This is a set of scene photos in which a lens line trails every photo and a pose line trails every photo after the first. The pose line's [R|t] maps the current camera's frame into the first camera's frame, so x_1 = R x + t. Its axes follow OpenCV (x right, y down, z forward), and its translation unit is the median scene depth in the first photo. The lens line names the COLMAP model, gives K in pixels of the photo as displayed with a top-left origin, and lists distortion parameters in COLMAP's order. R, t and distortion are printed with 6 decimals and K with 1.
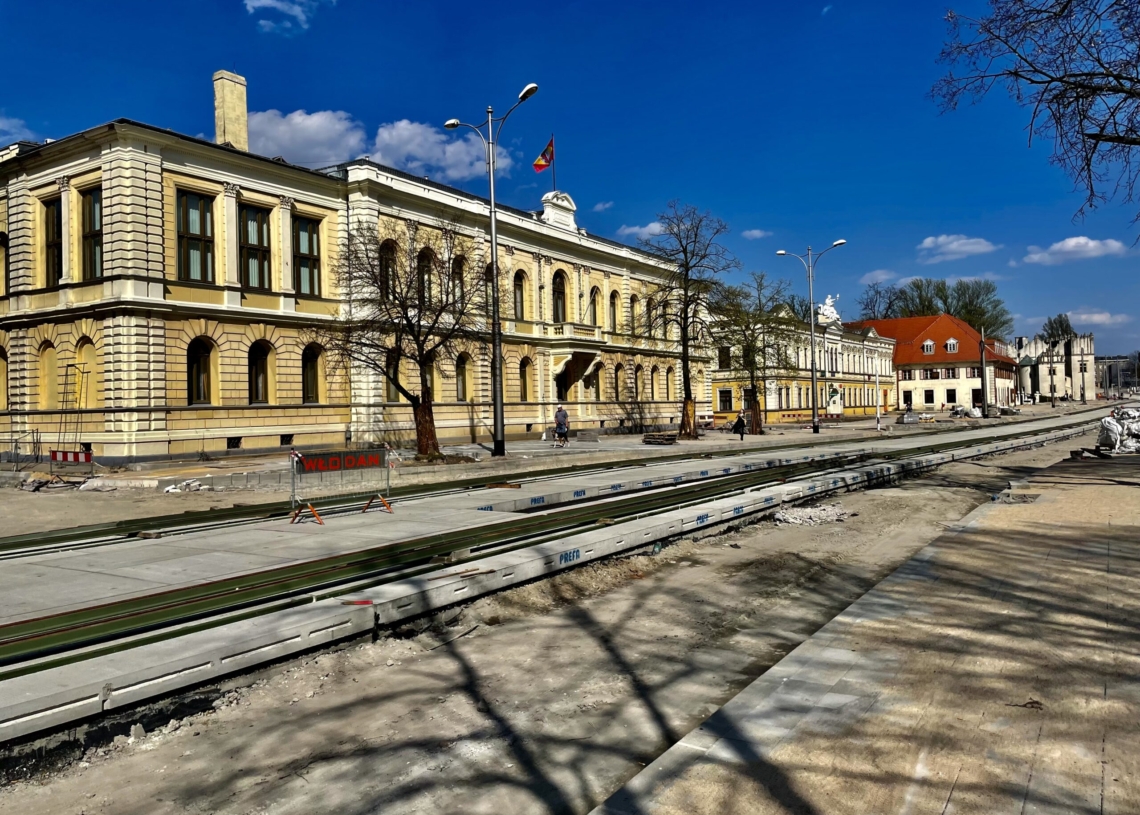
lens RADIAL K [[888.0, 0, 593.1], [0, 888.0, 385.7], [0, 0, 1]] dist [0.066123, -0.001260]
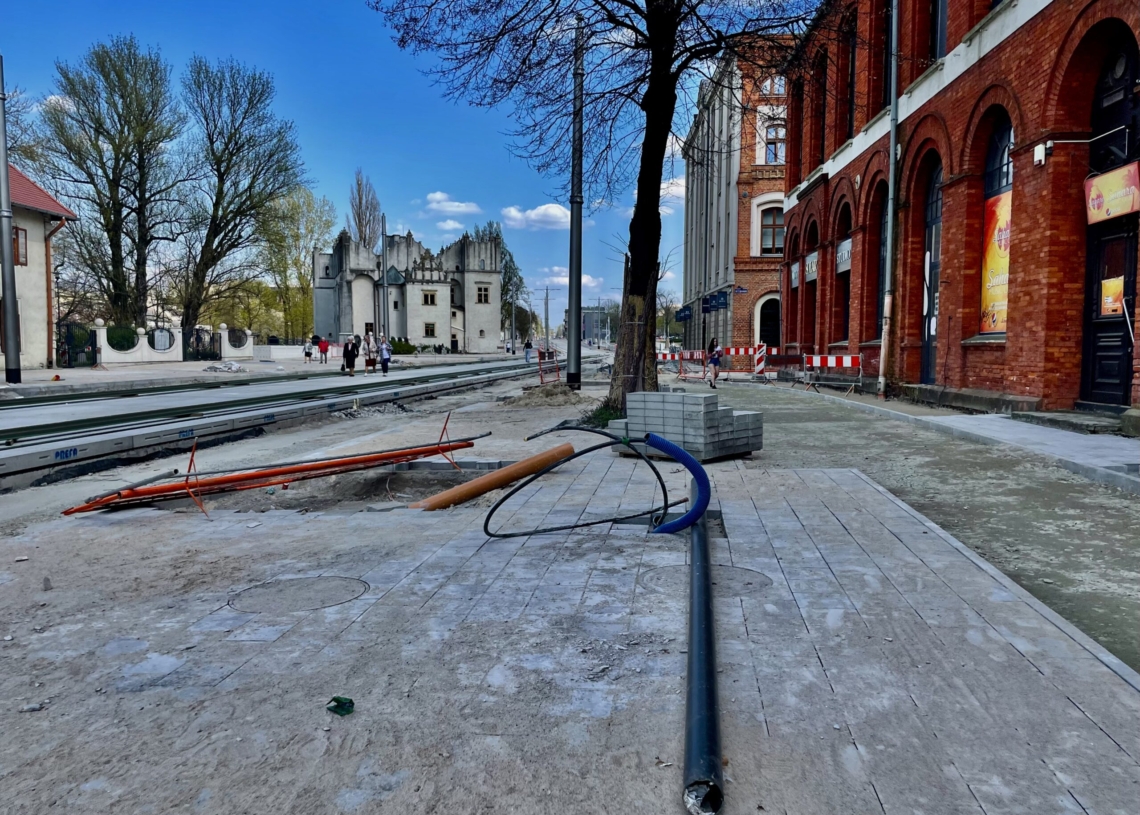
lens RADIAL K [[888.0, 0, 593.1], [0, 888.0, 385.7], [0, 0, 1]] dist [0.066123, -0.001260]
pose [[0.874119, 0.010253, 0.485604, 0.537074], [-0.039623, 0.997950, 0.050253, 0.009294], [-0.484093, -0.063168, 0.872733, 0.773058]]
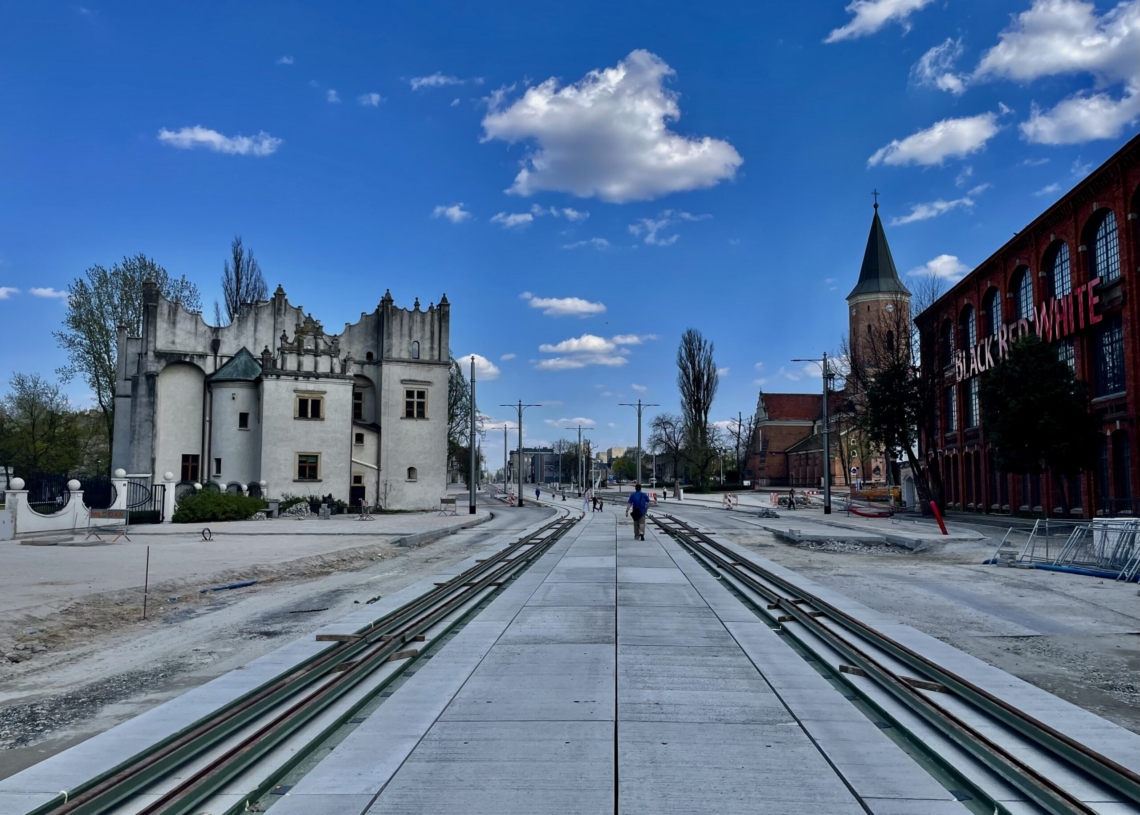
lens RADIAL K [[863.8, 0, 600.1], [0, 863.8, 406.8], [0, 0, 1]] dist [0.069077, -0.099055]
pose [[0.831568, 0.081337, 0.549435, 0.696127], [-0.035125, 0.994940, -0.094127, 0.010644], [-0.554311, 0.058974, 0.830217, 1.160032]]
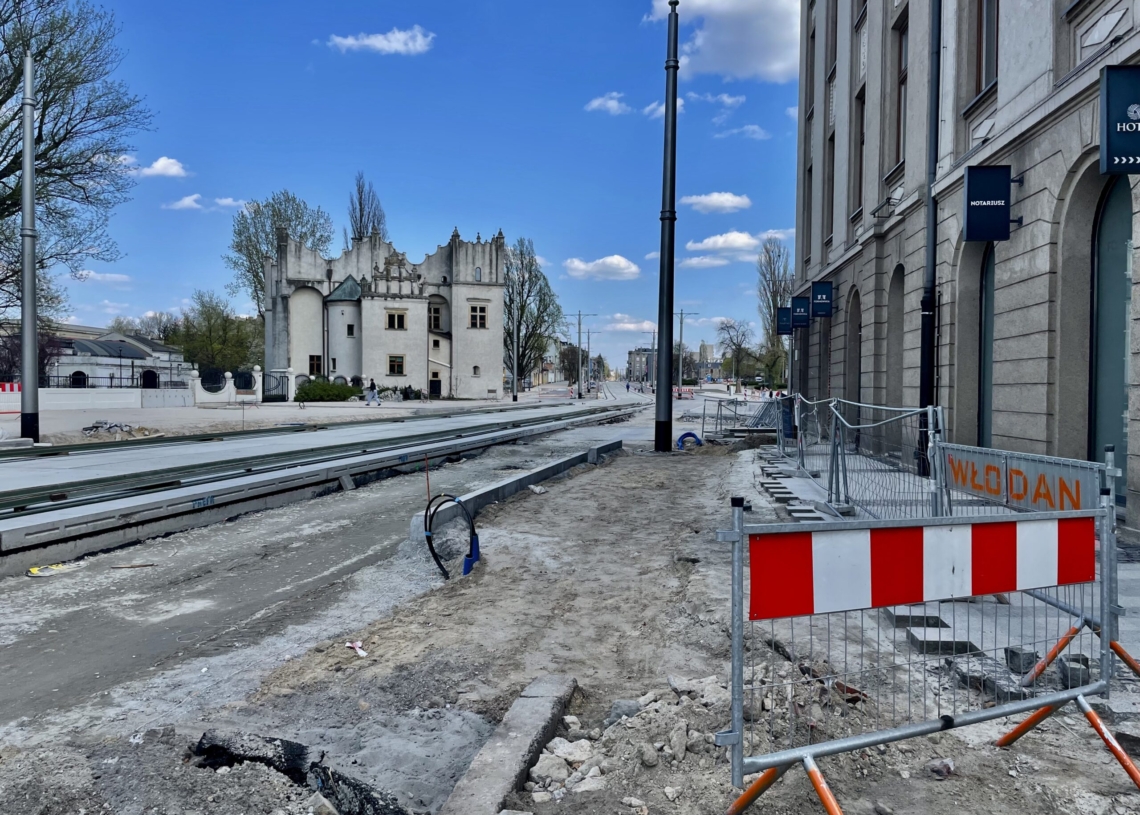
lens RADIAL K [[848.7, 0, 617.9], [0, 848.7, 405.3], [0, 0, 1]] dist [0.001085, -0.002847]
pose [[0.898324, 0.028195, 0.438427, 0.700258], [-0.044086, 0.998687, 0.026107, 0.010291], [-0.437115, -0.042781, 0.898387, 1.024567]]
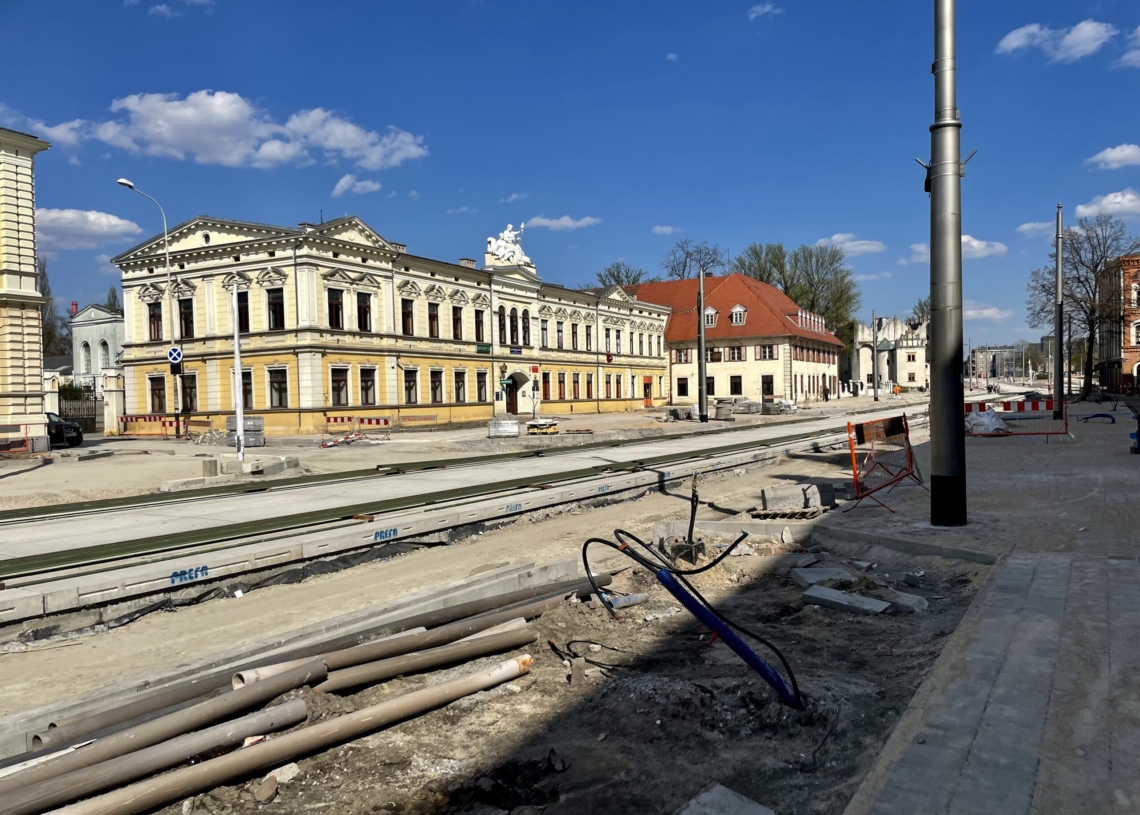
lens RADIAL K [[835.2, 0, 570.0], [0, 835.2, 407.5], [0, 0, 1]] dist [0.086702, -0.138008]
pose [[0.998933, 0.004073, 0.045996, 0.232589], [-0.005894, 0.999201, 0.039528, 0.003460], [-0.045798, -0.039757, 0.998159, 0.331412]]
